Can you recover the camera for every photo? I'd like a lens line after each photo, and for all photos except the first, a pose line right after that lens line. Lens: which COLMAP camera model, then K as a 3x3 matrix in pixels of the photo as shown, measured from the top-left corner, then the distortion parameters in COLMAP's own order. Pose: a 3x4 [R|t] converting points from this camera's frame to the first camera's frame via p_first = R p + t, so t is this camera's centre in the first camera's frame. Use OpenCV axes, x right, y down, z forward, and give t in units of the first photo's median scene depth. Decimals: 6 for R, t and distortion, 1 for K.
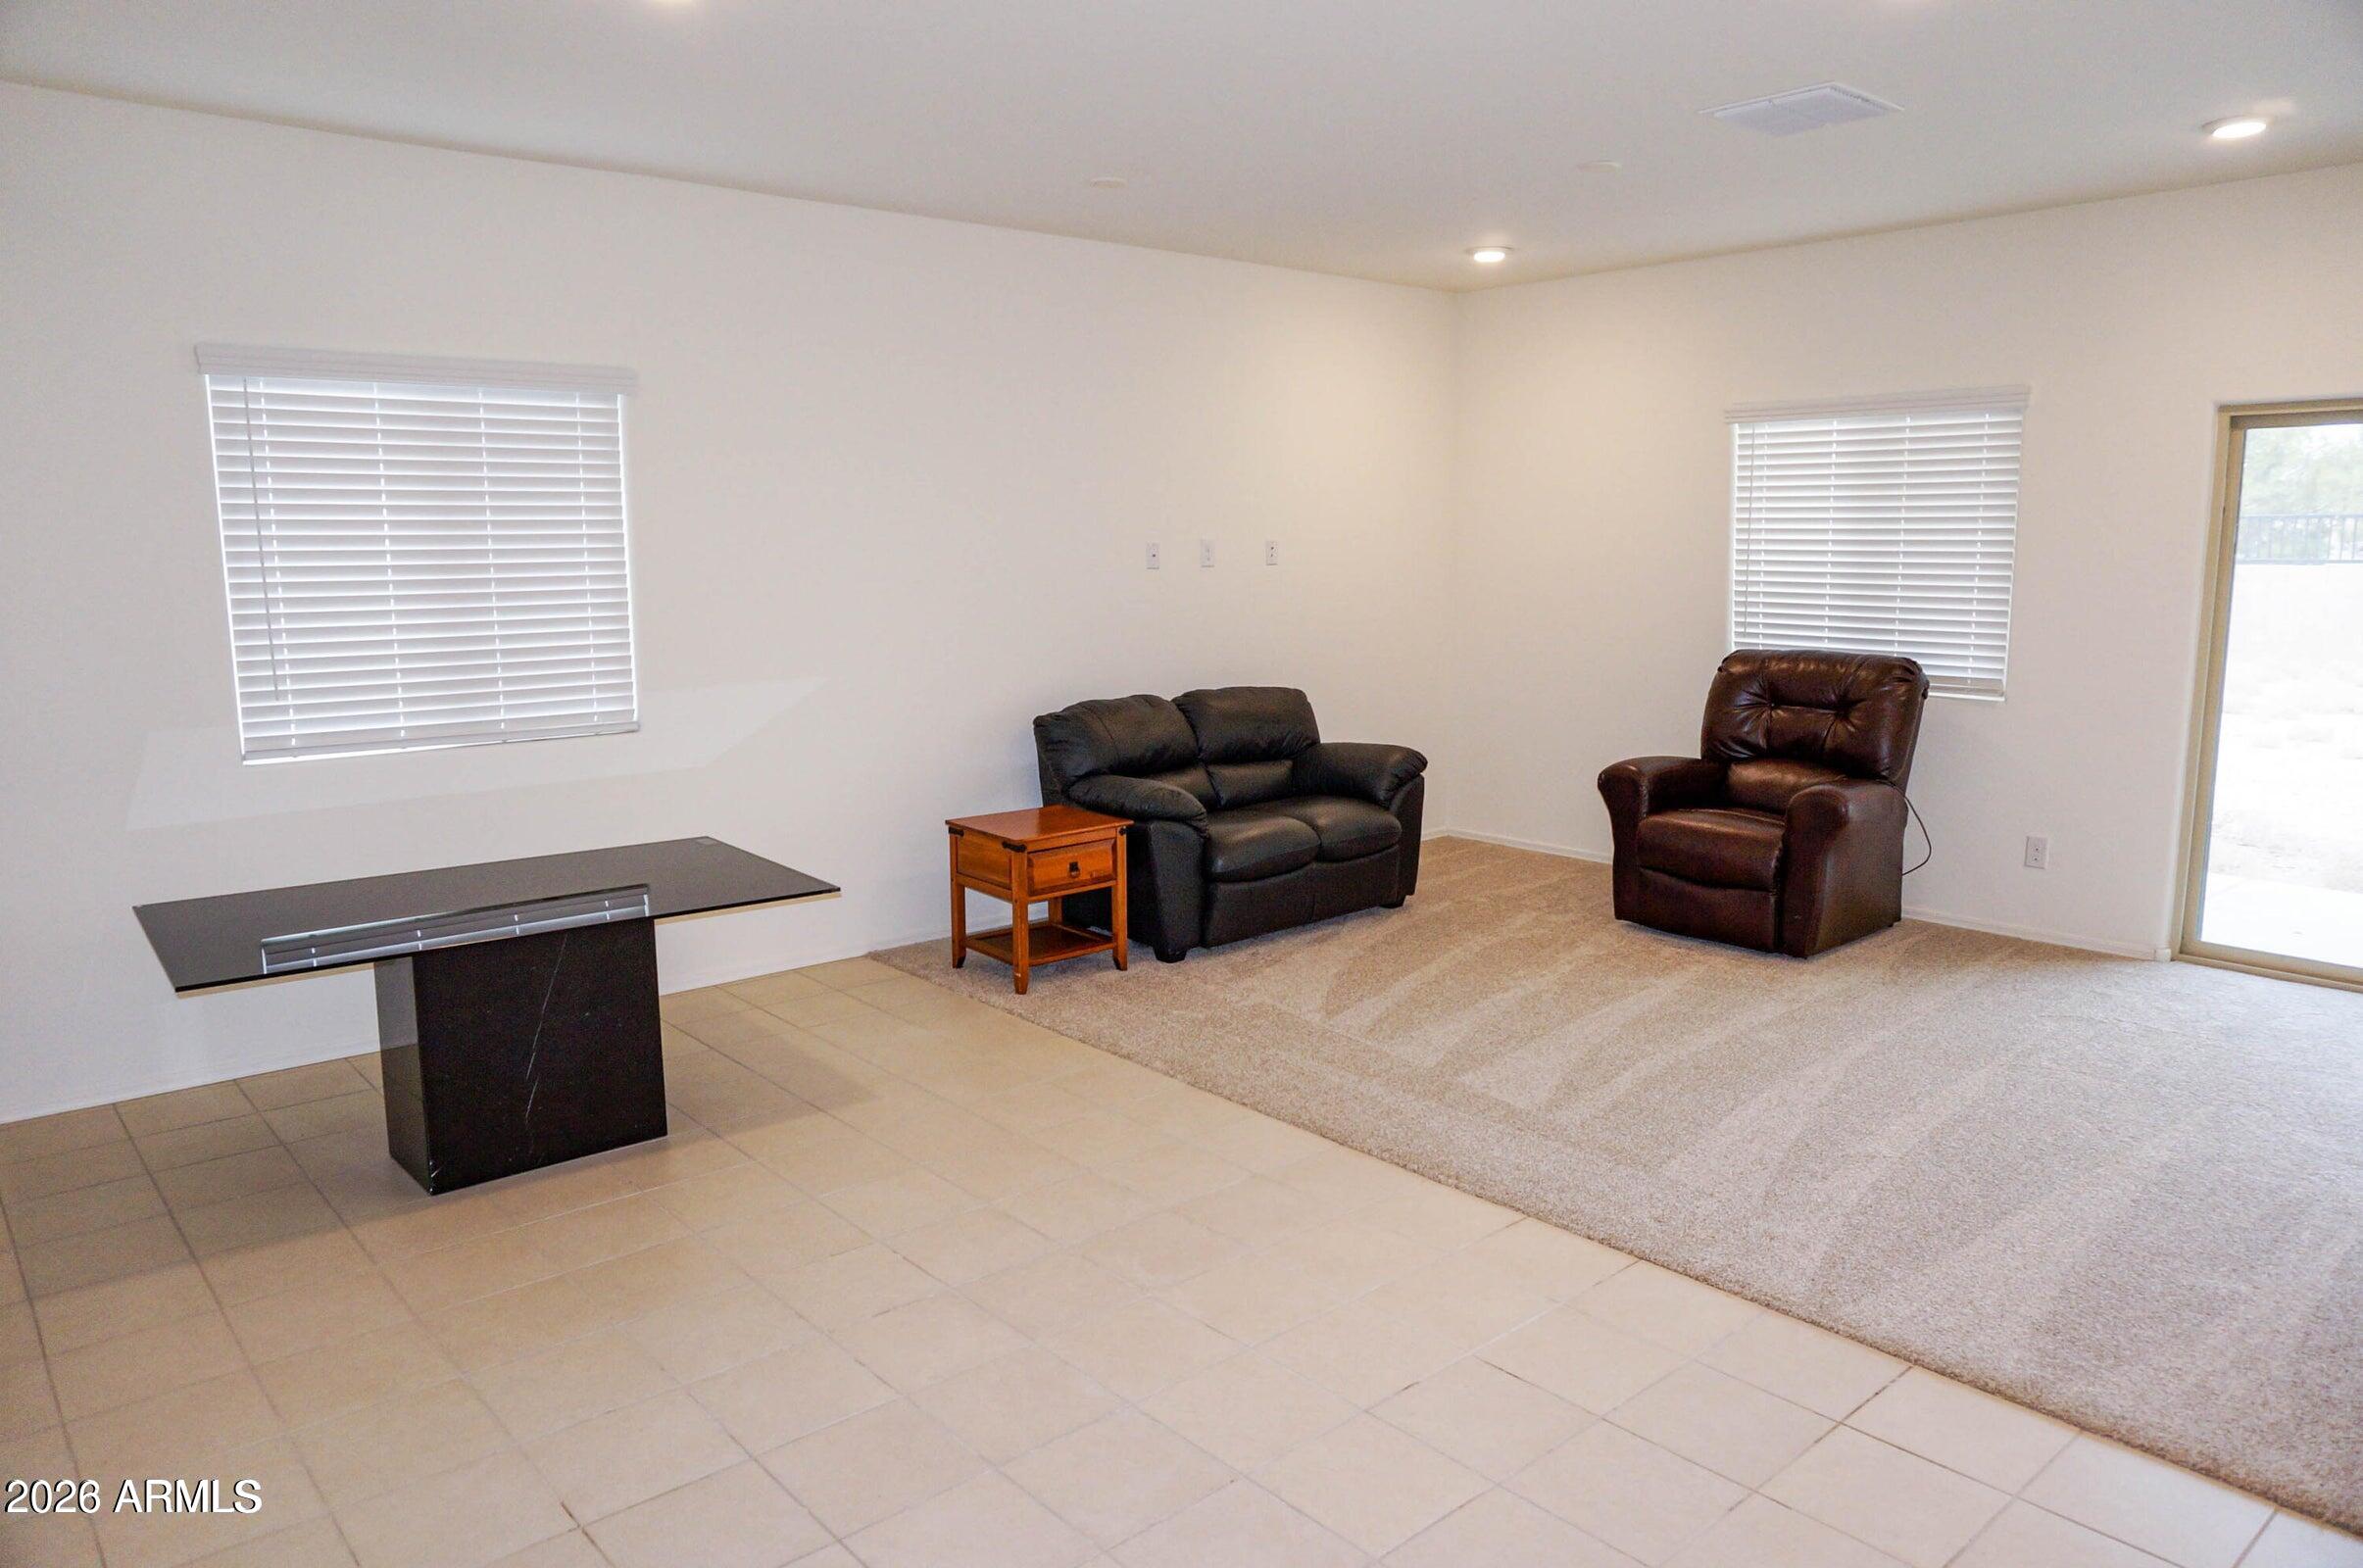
lens RADIAL K [[1579.4, 0, 1178.2], [0, 1579.4, 781.1], [0, 0, 1]] dist [-0.045074, 0.030419]
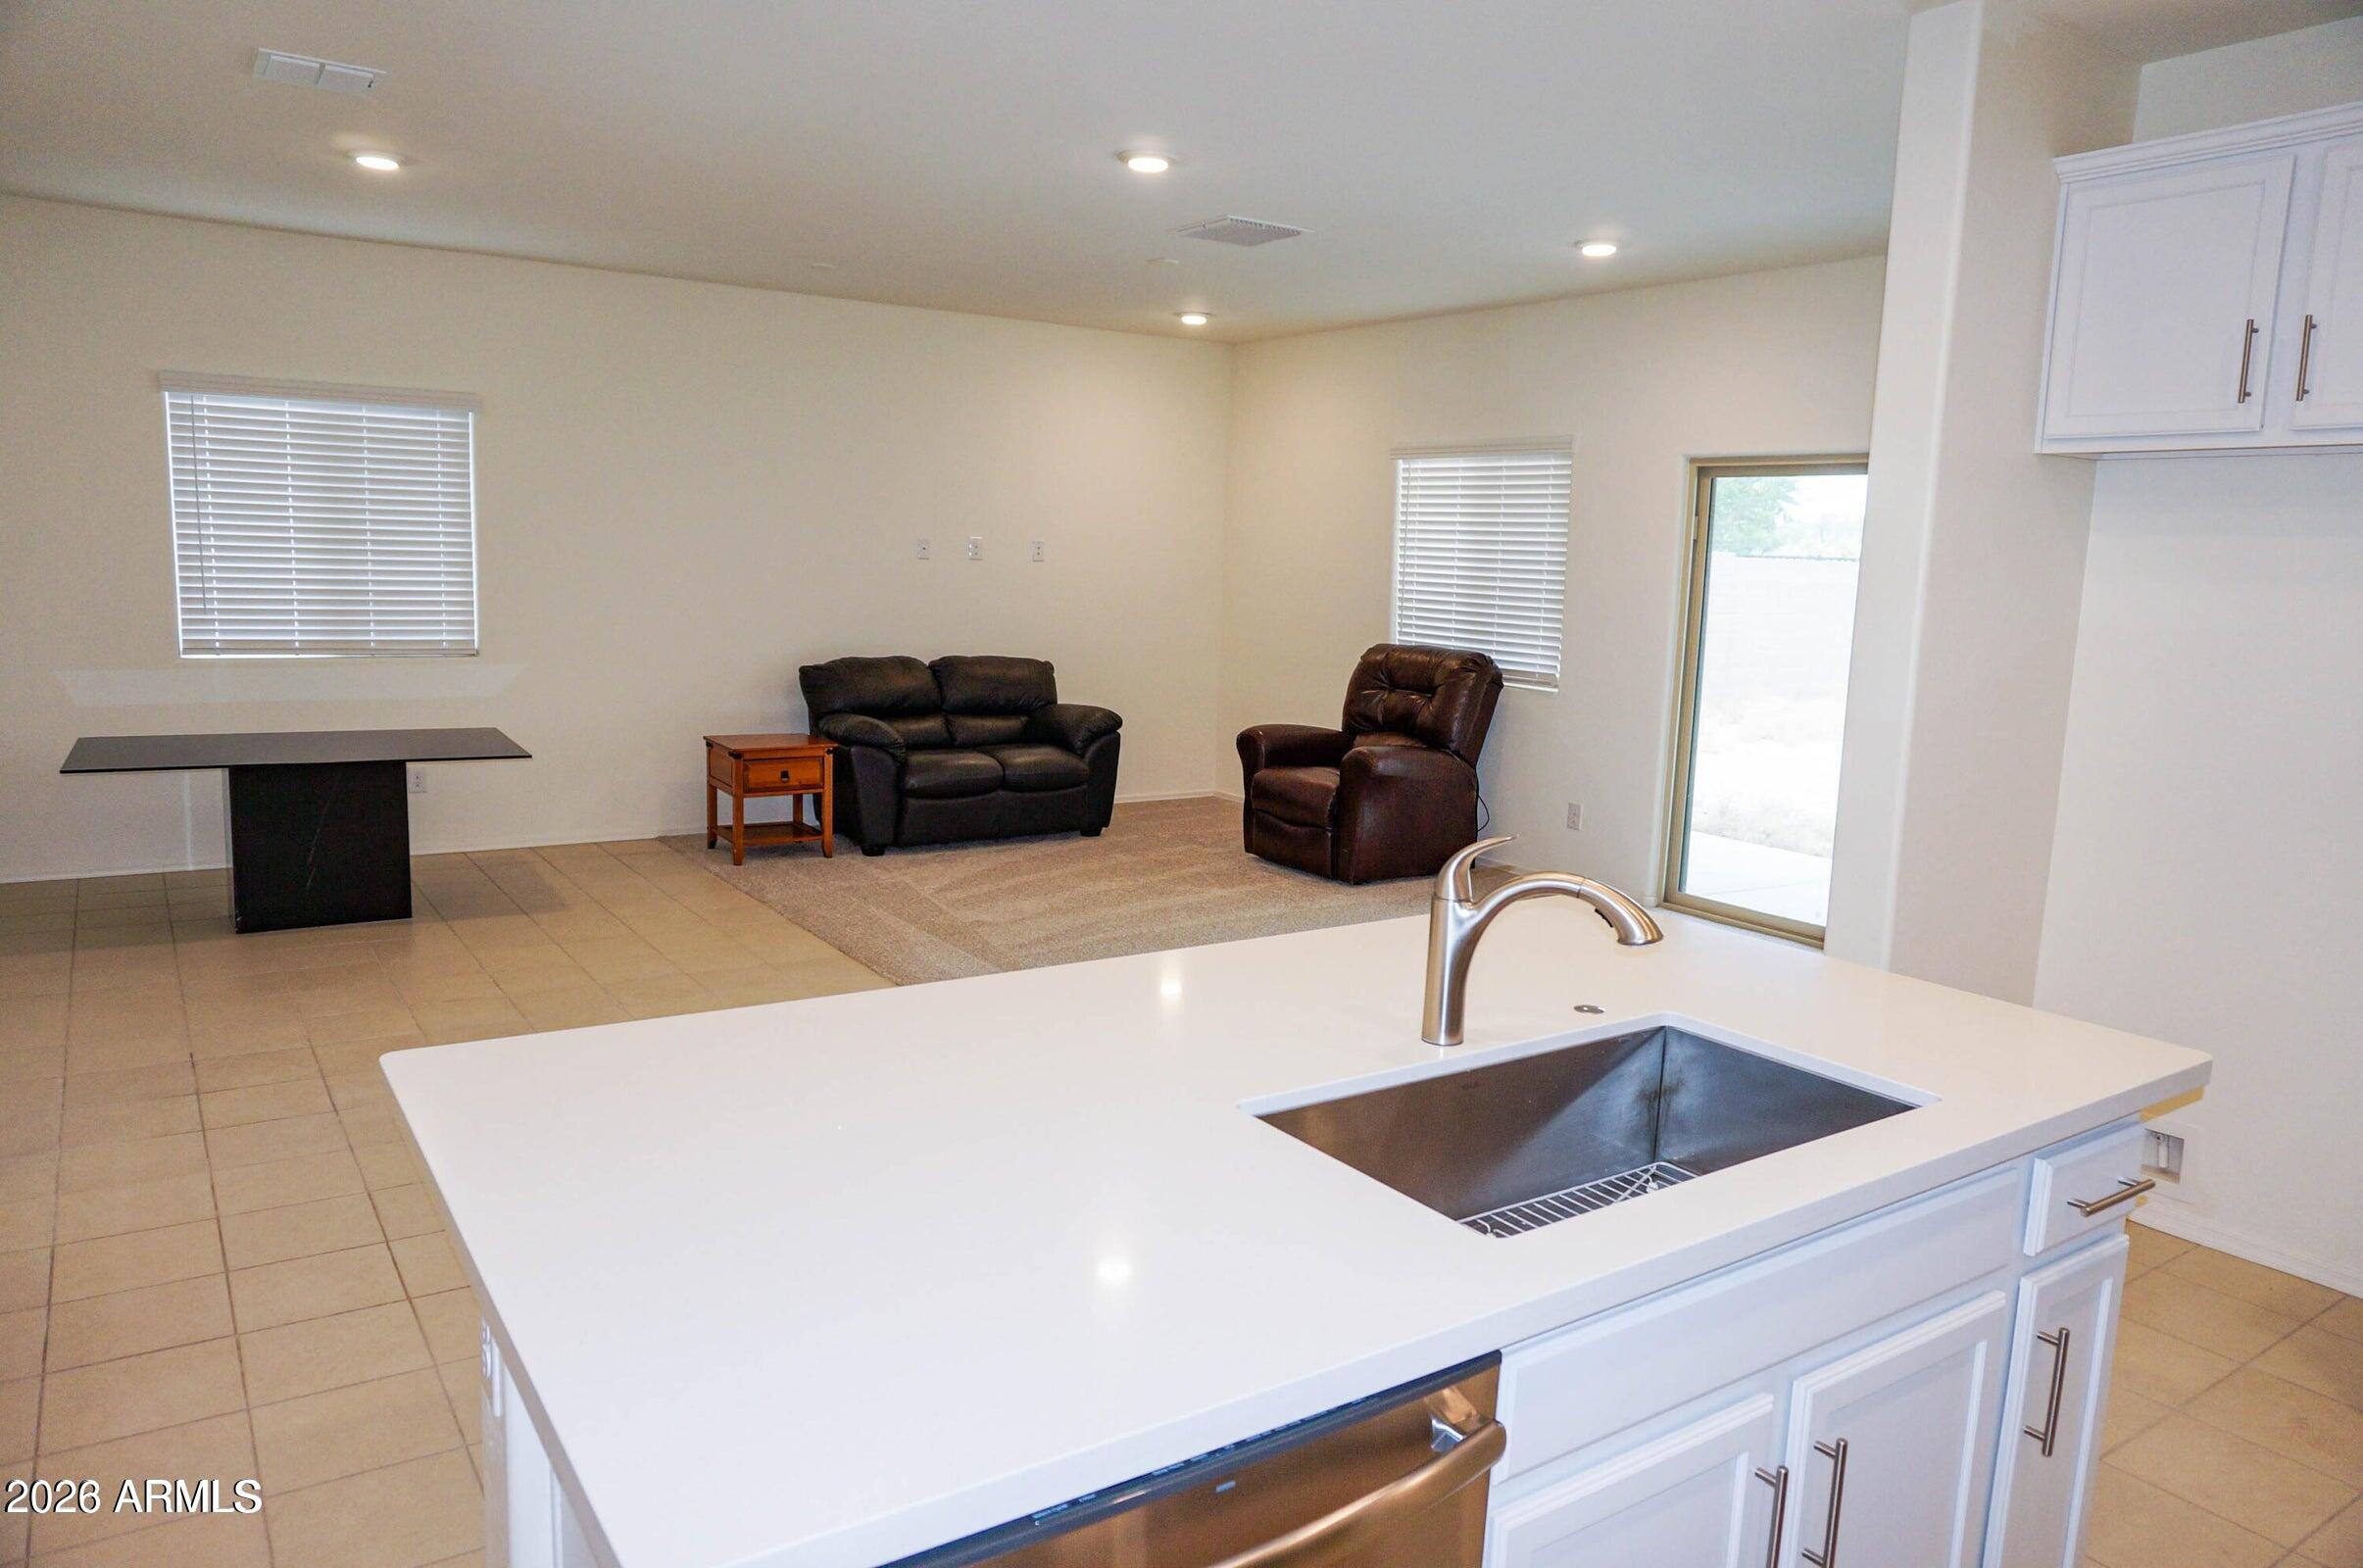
lens RADIAL K [[1579.4, 0, 1167.5], [0, 1579.4, 777.3], [0, 0, 1]] dist [-0.045074, 0.030419]
pose [[0.992194, 0.057932, -0.110427, 0.382110], [-0.059204, 0.998212, -0.008276, 0.046204], [0.109750, 0.014749, 0.993850, -0.273935]]
